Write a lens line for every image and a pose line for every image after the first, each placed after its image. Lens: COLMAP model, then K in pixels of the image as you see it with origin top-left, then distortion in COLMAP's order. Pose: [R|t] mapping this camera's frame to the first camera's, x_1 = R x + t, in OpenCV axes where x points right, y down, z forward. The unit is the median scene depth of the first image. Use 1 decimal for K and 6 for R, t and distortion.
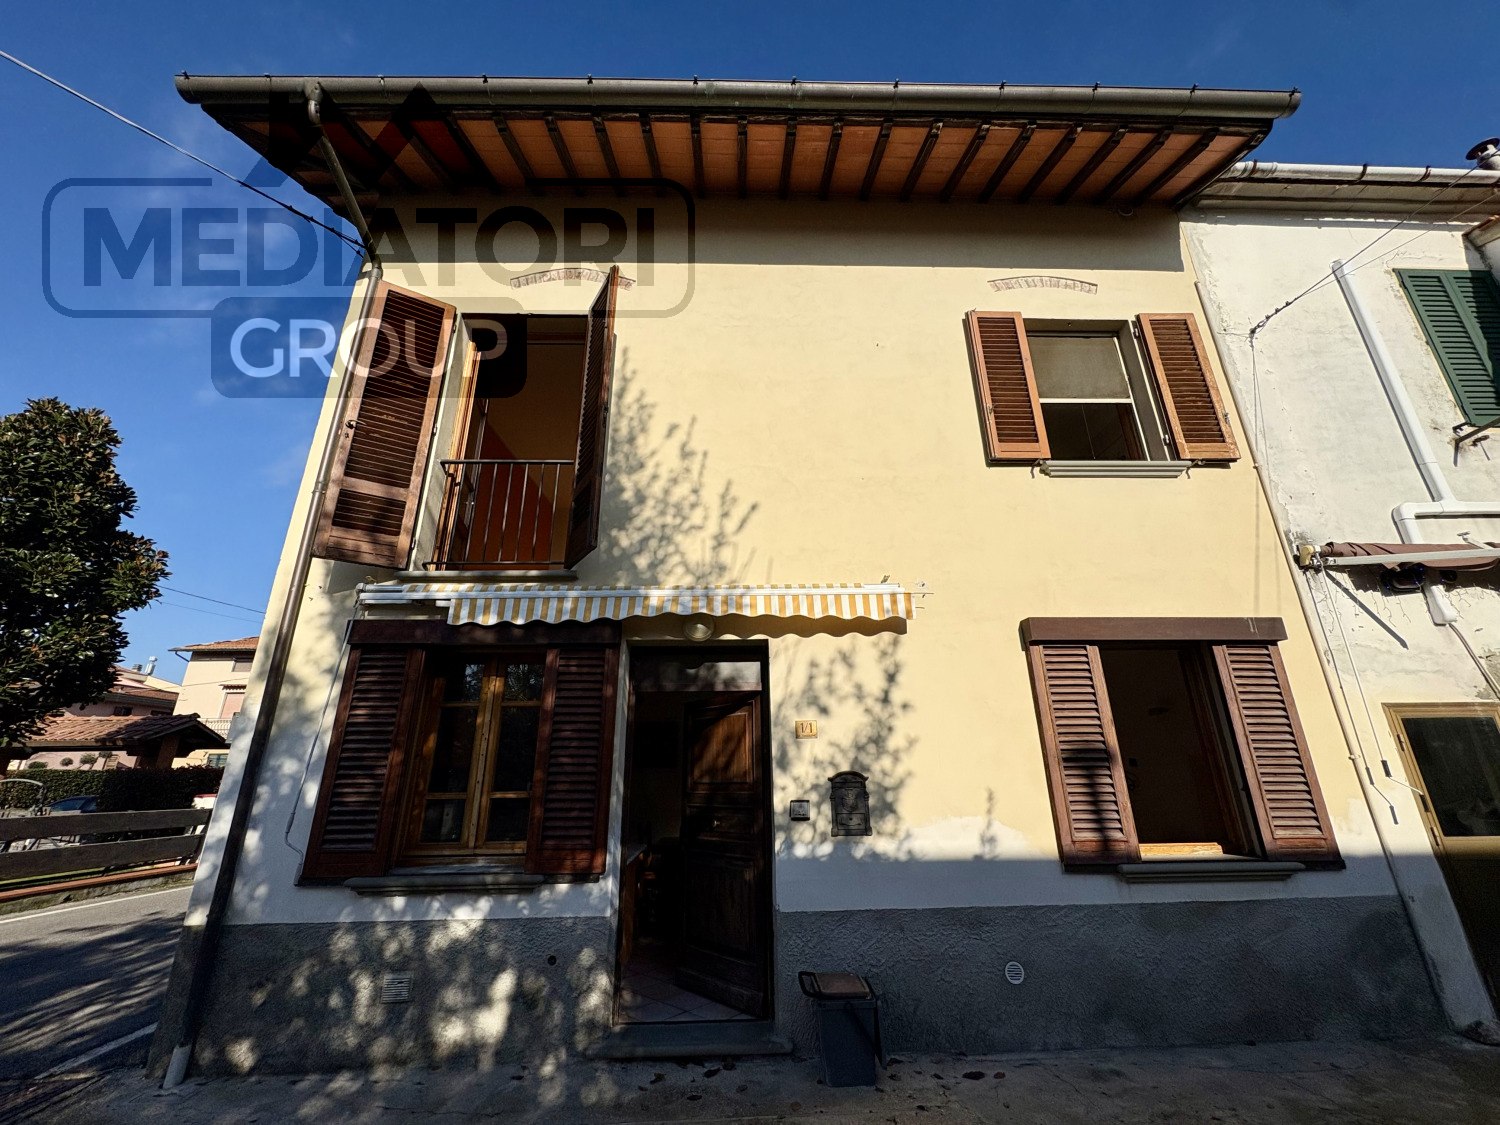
lens RADIAL K [[599.3, 0, 749.2], [0, 599.3, 561.9], [0, 0, 1]] dist [0.001497, 0.000184]
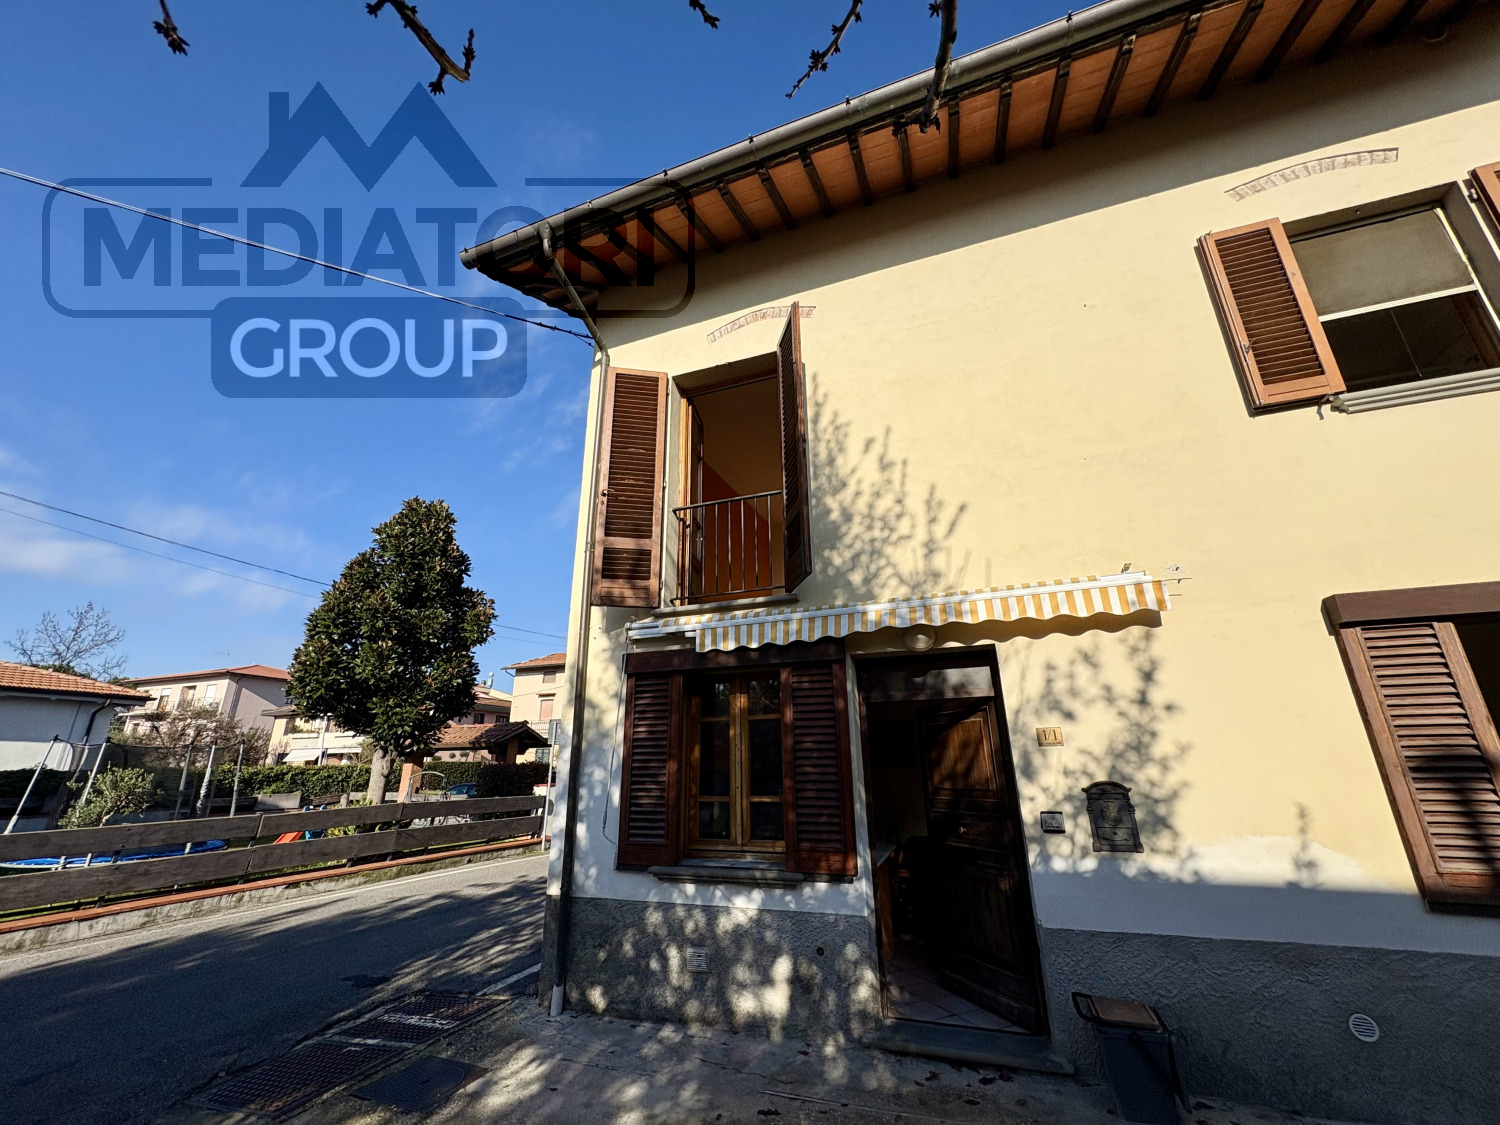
lens RADIAL K [[599.3, 0, 747.9], [0, 599.3, 560.6], [0, 0, 1]] dist [0.001497, 0.000184]
pose [[0.928238, -0.120605, -0.351892, 0.018573], [0.126824, 0.991910, -0.005416, -0.050738], [0.349699, -0.039601, 0.936025, -0.043255]]
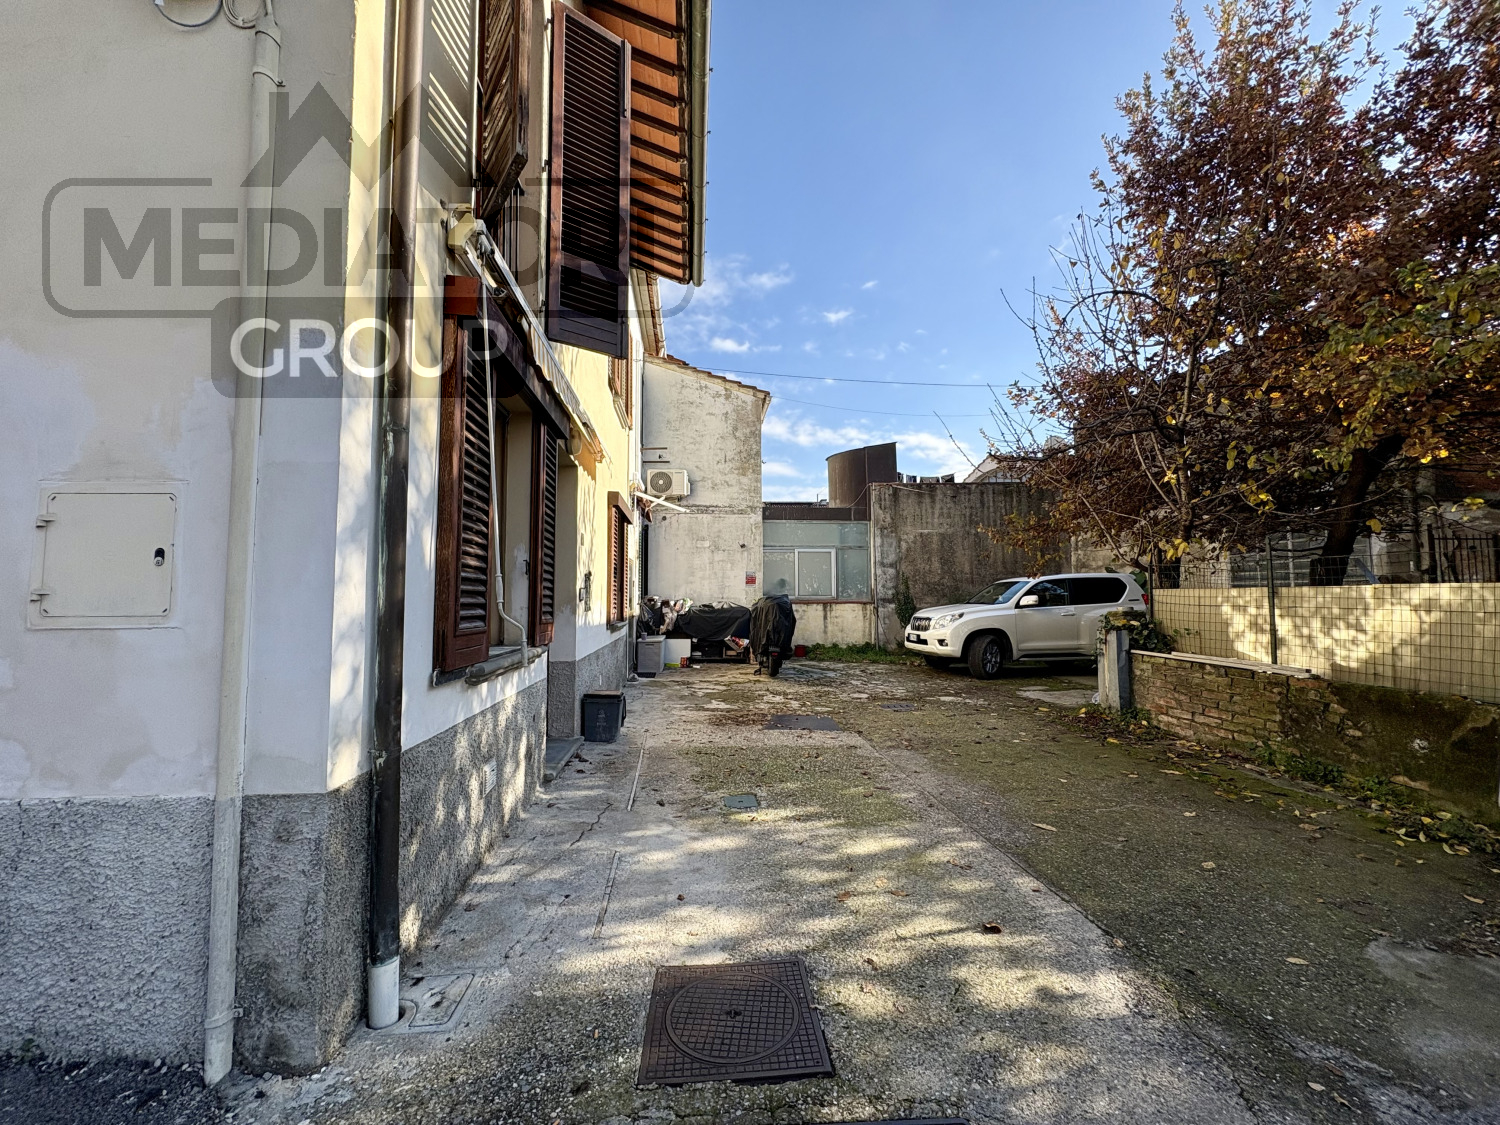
lens RADIAL K [[599.3, 0, 748.4], [0, 599.3, 564.7], [0, 0, 1]] dist [0.001497, 0.000184]
pose [[-0.068767, 0.072699, 0.994980, -1.234564], [-0.326398, 0.940813, -0.091300, 0.324000], [-0.942728, -0.331038, -0.040968, 0.662354]]
